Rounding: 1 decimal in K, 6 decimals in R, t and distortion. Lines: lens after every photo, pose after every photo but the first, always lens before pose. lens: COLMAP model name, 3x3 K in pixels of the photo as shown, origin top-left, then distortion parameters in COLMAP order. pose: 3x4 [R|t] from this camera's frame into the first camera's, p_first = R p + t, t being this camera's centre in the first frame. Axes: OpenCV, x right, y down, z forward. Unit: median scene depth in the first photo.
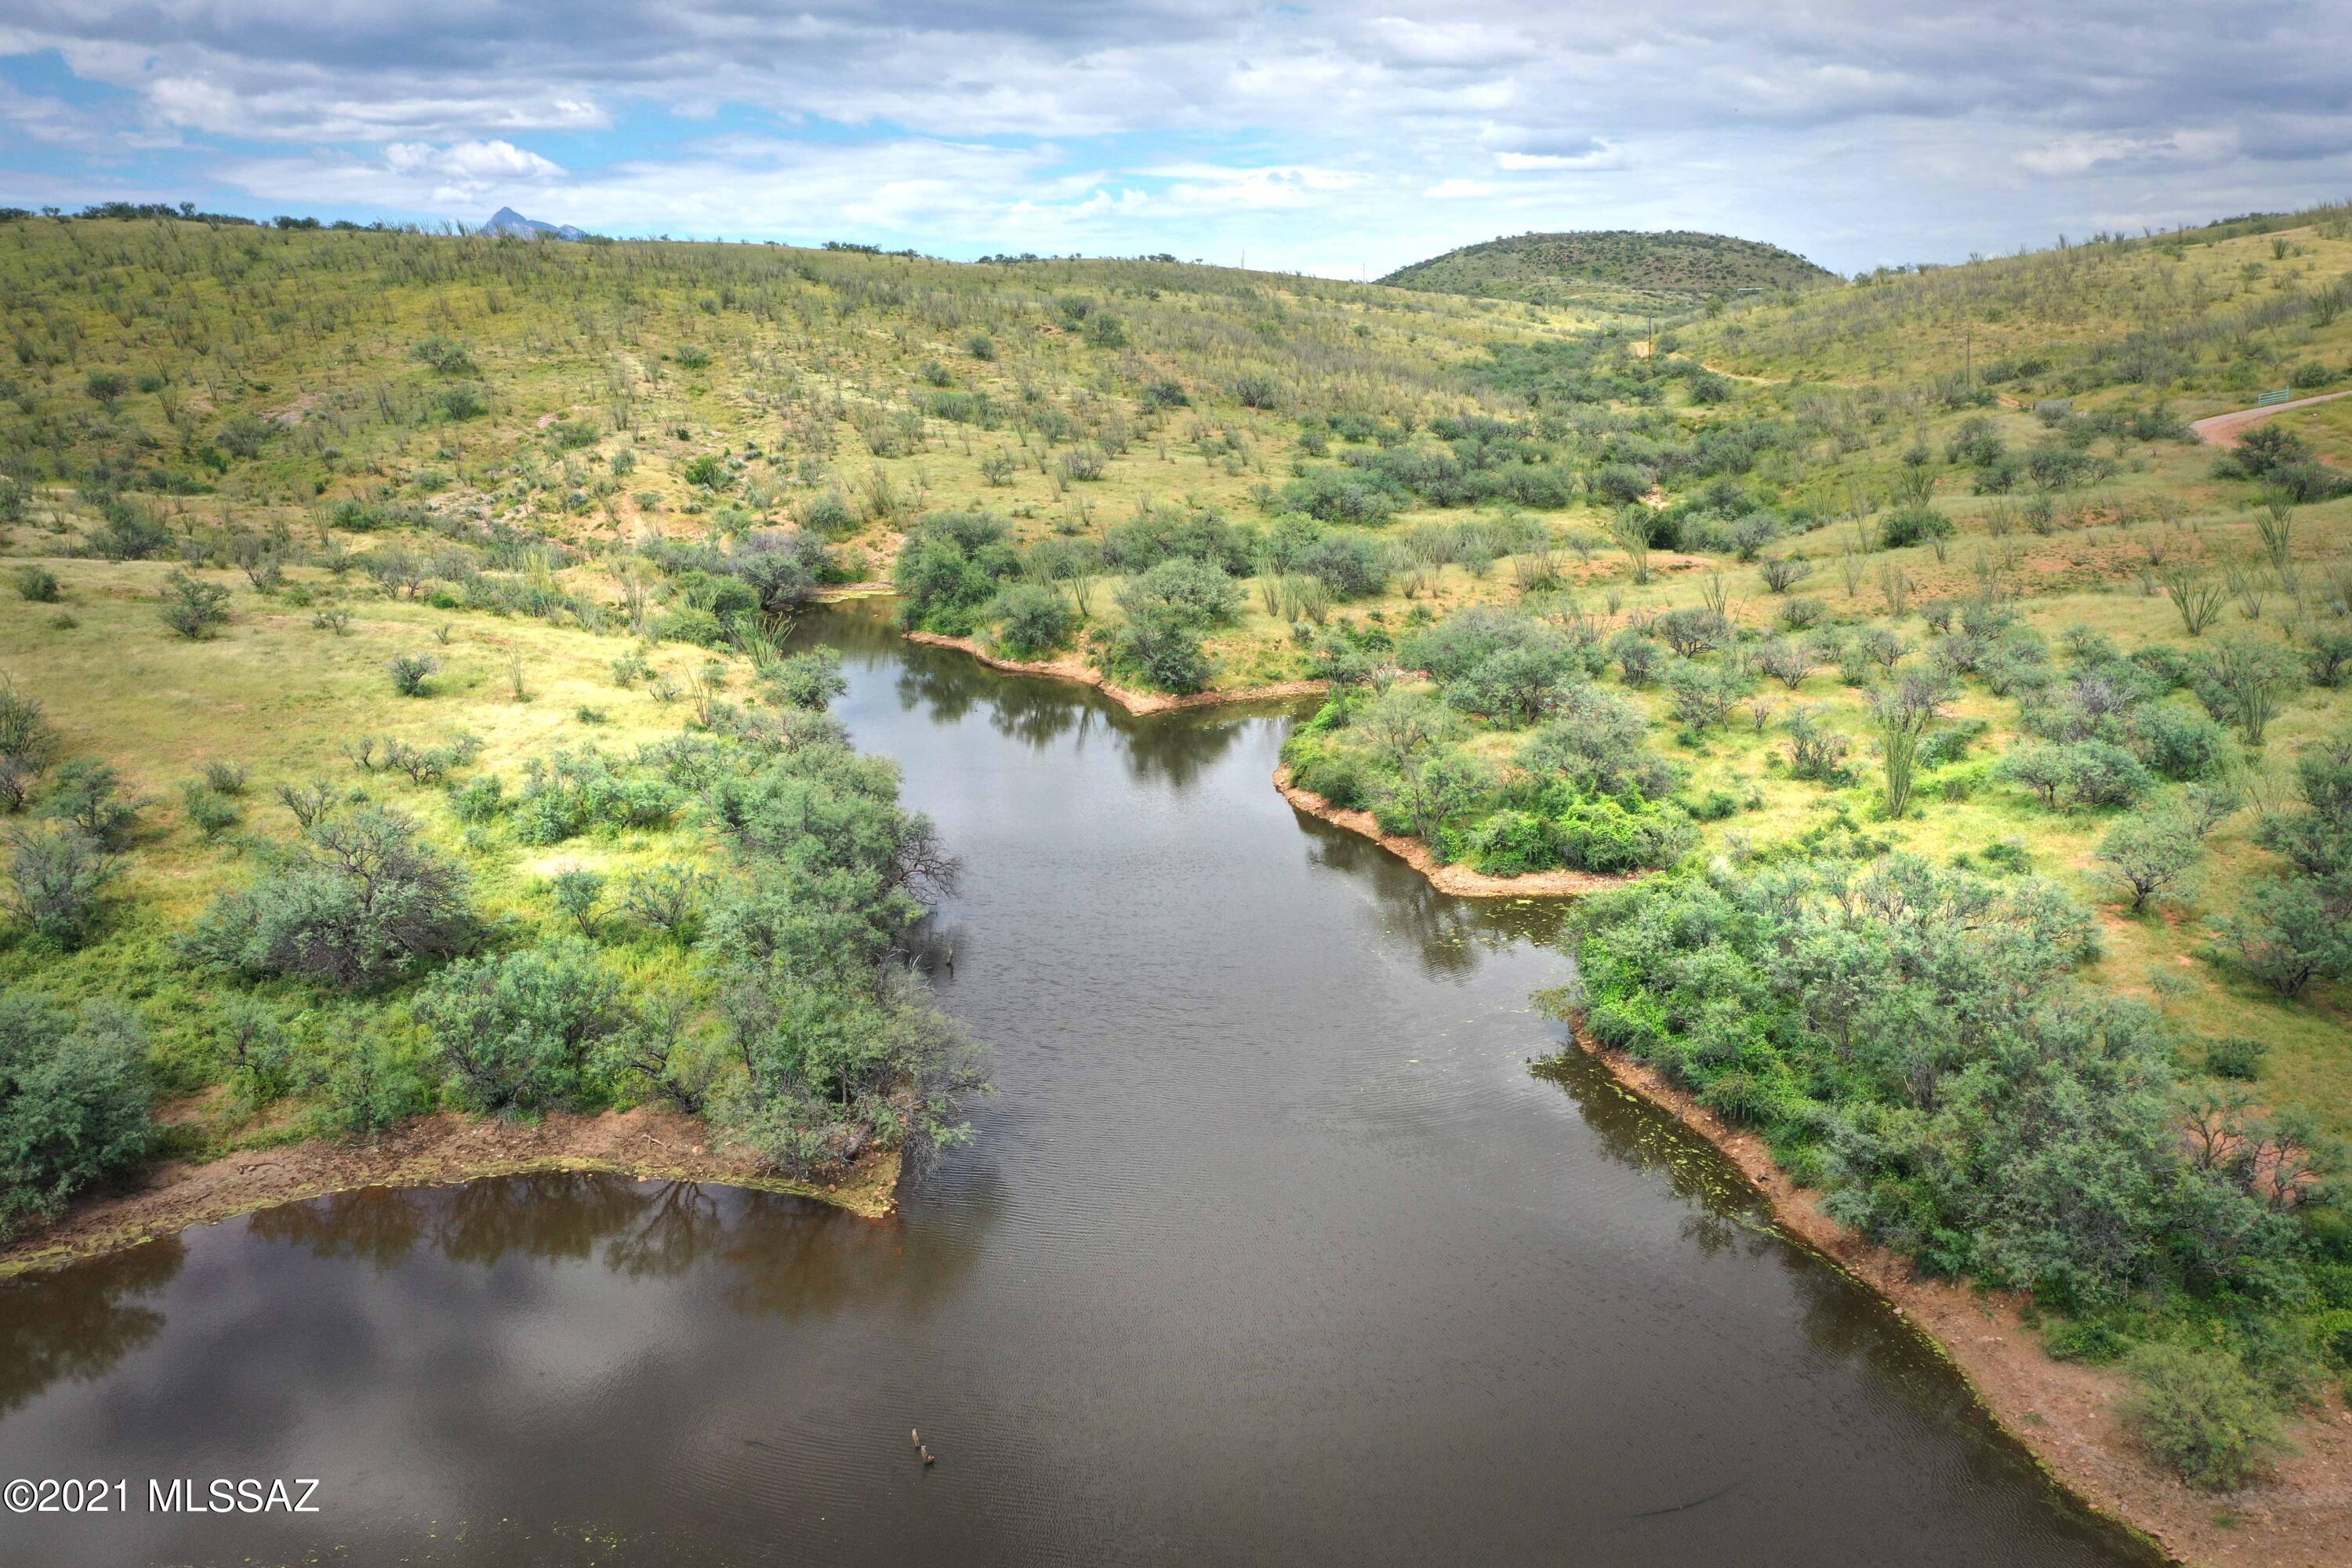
lens RADIAL K [[1841.5, 0, 1176.9], [0, 1841.5, 791.1], [0, 0, 1]] dist [0.000511, -0.007503]
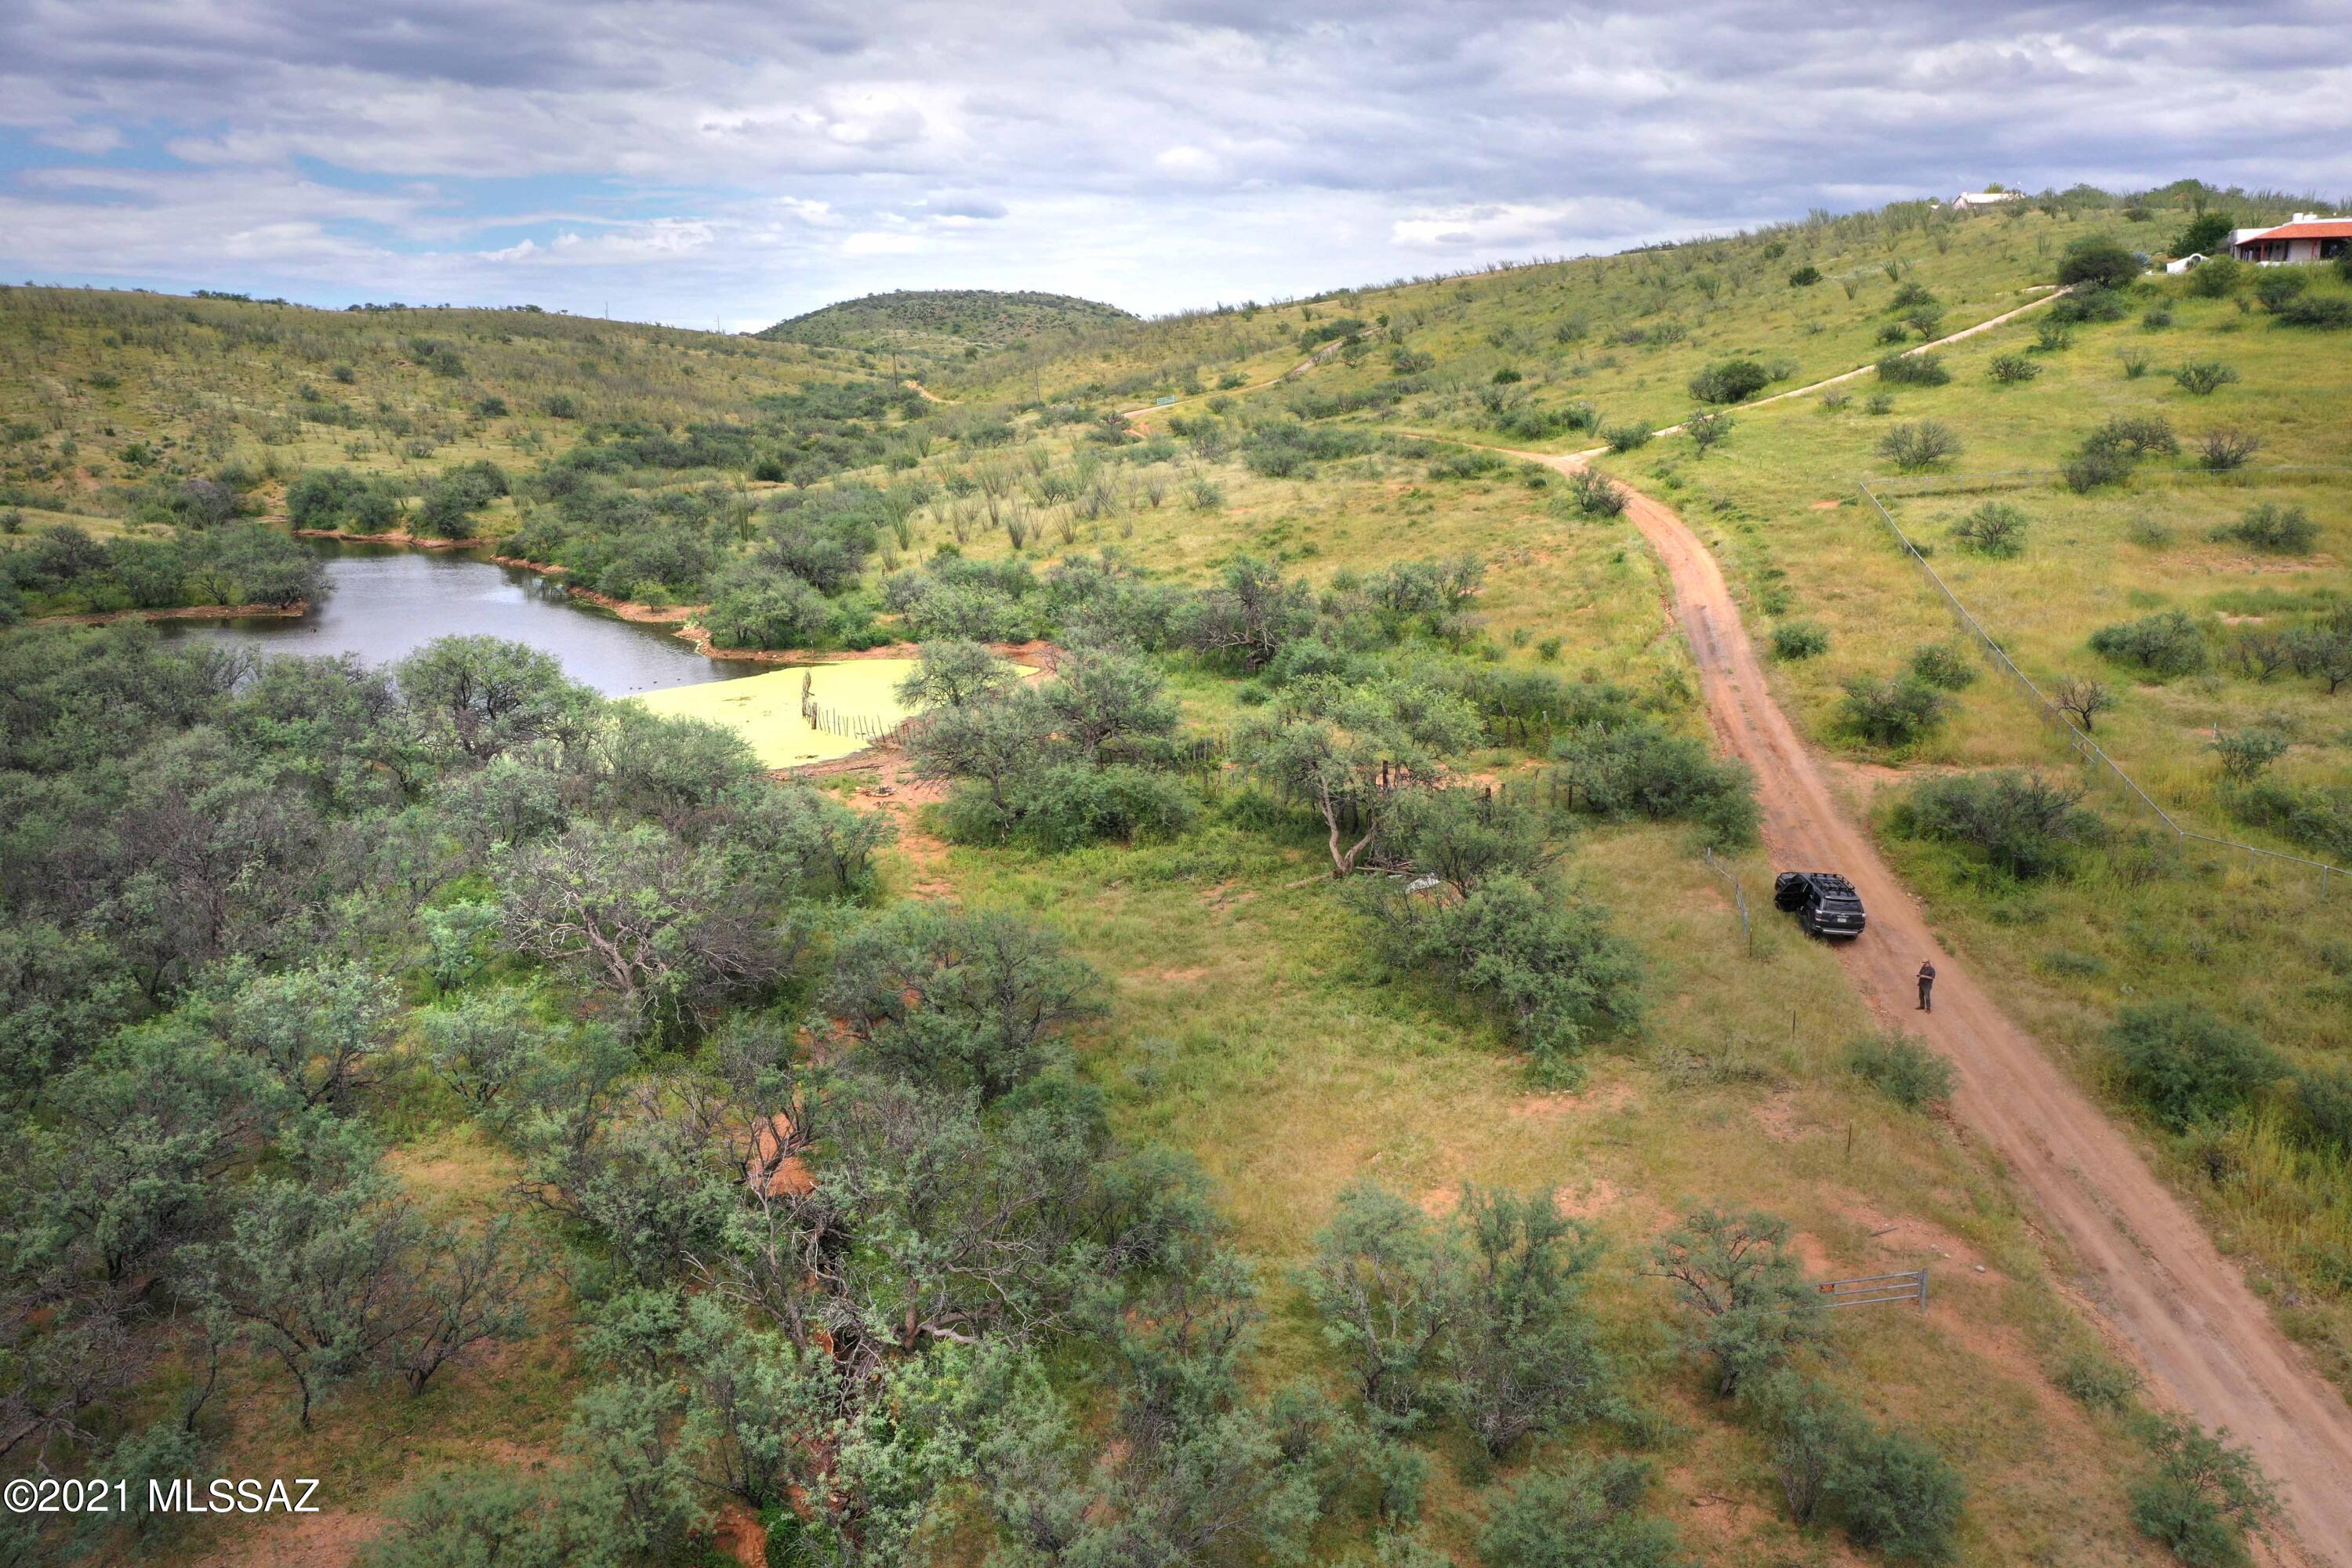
lens RADIAL K [[1841.5, 0, 1173.7], [0, 1841.5, 784.0], [0, 0, 1]] dist [0.000511, -0.007503]
pose [[0.954457, -0.060332, 0.292186, 0.064955], [0.069444, 0.997367, -0.020904, 0.135786], [-0.290156, 0.040242, 0.956133, -0.475343]]
